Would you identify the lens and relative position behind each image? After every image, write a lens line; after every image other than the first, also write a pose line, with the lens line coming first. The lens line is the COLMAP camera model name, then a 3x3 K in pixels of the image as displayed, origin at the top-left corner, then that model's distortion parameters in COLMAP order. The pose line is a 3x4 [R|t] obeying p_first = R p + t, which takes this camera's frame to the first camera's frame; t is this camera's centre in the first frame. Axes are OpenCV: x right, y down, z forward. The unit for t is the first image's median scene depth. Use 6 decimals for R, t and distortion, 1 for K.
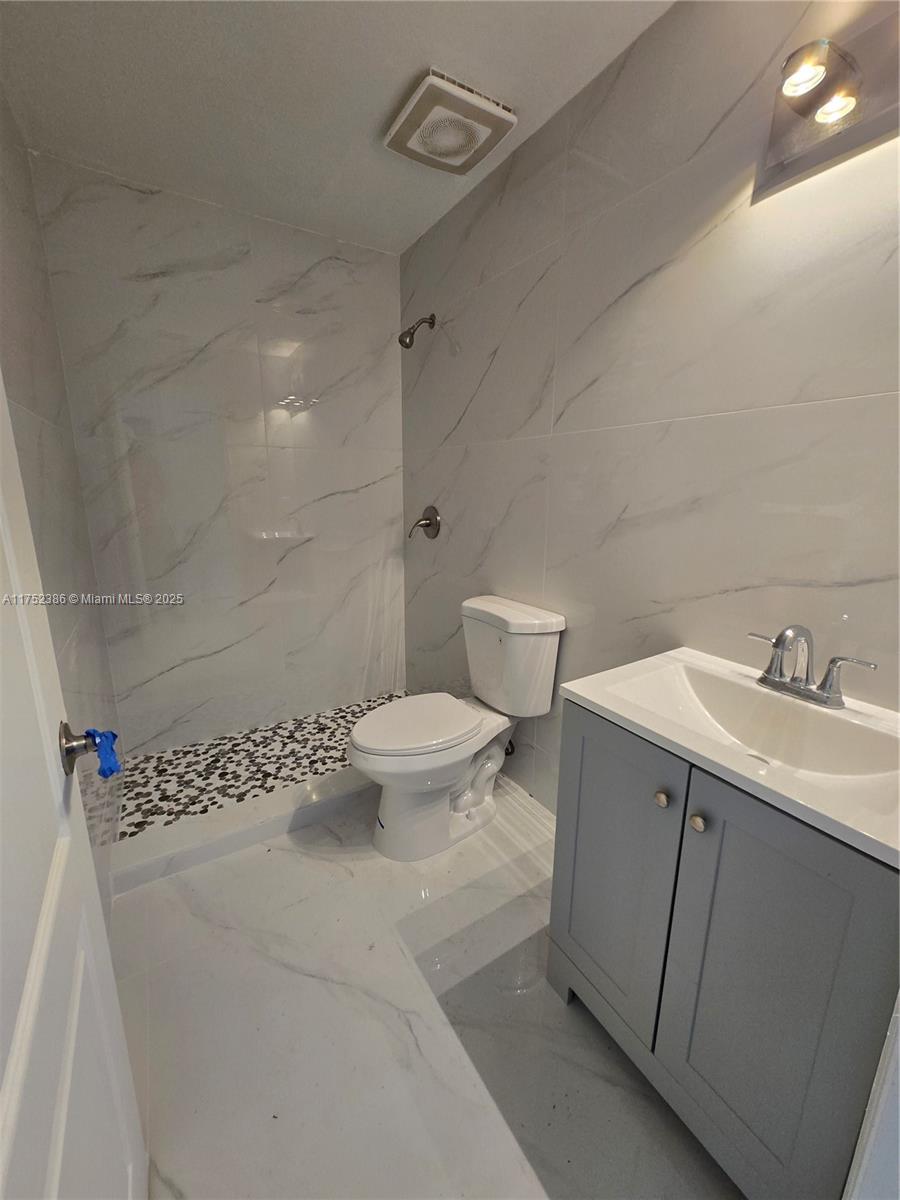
lens RADIAL K [[475.5, 0, 439.8], [0, 475.5, 597.2], [0, 0, 1]] dist [0.010583, -0.005397]
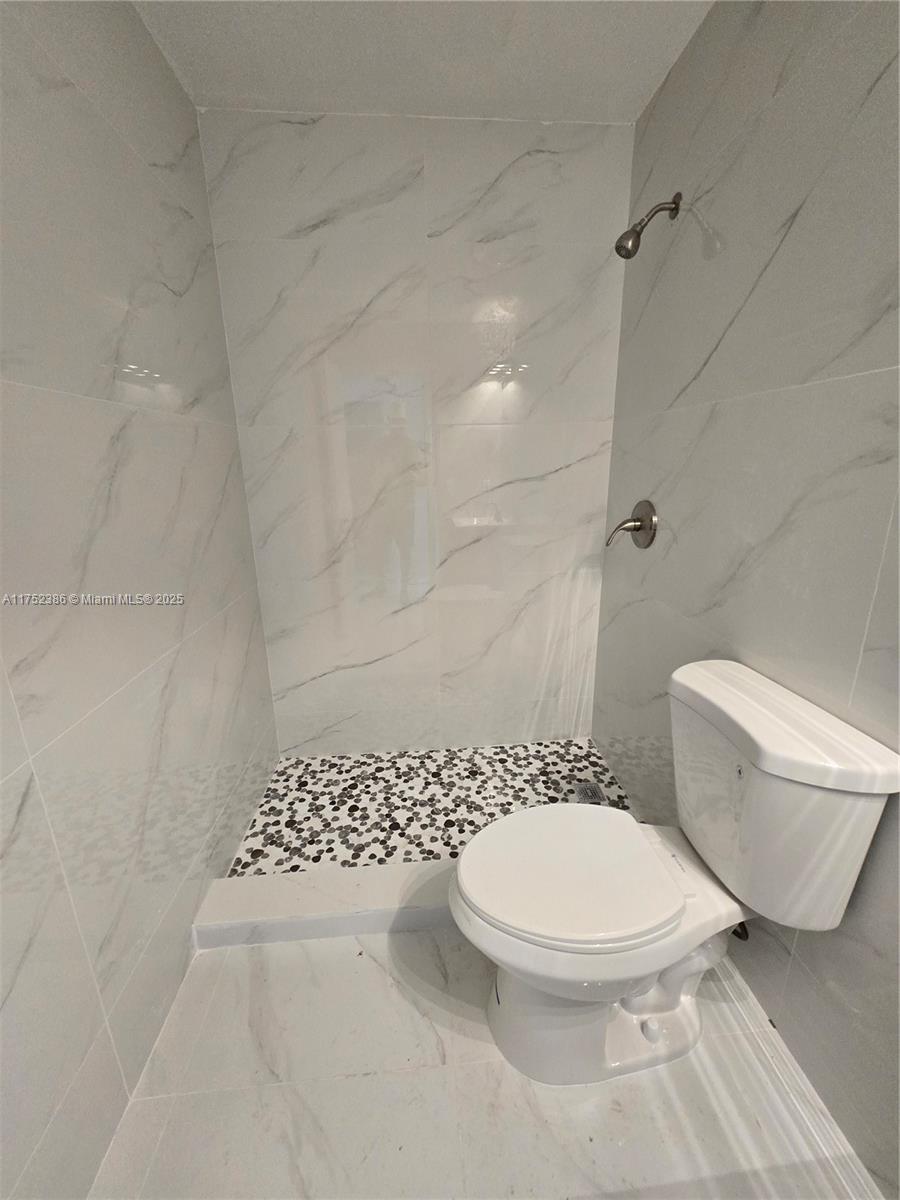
lens RADIAL K [[475.5, 0, 439.8], [0, 475.5, 597.2], [0, 0, 1]] dist [0.010583, -0.005397]
pose [[0.895088, 0.098232, -0.434934, 0.029826], [-0.077498, 0.994858, 0.065203, -0.081841], [0.439102, -0.024655, 0.898099, 0.282403]]
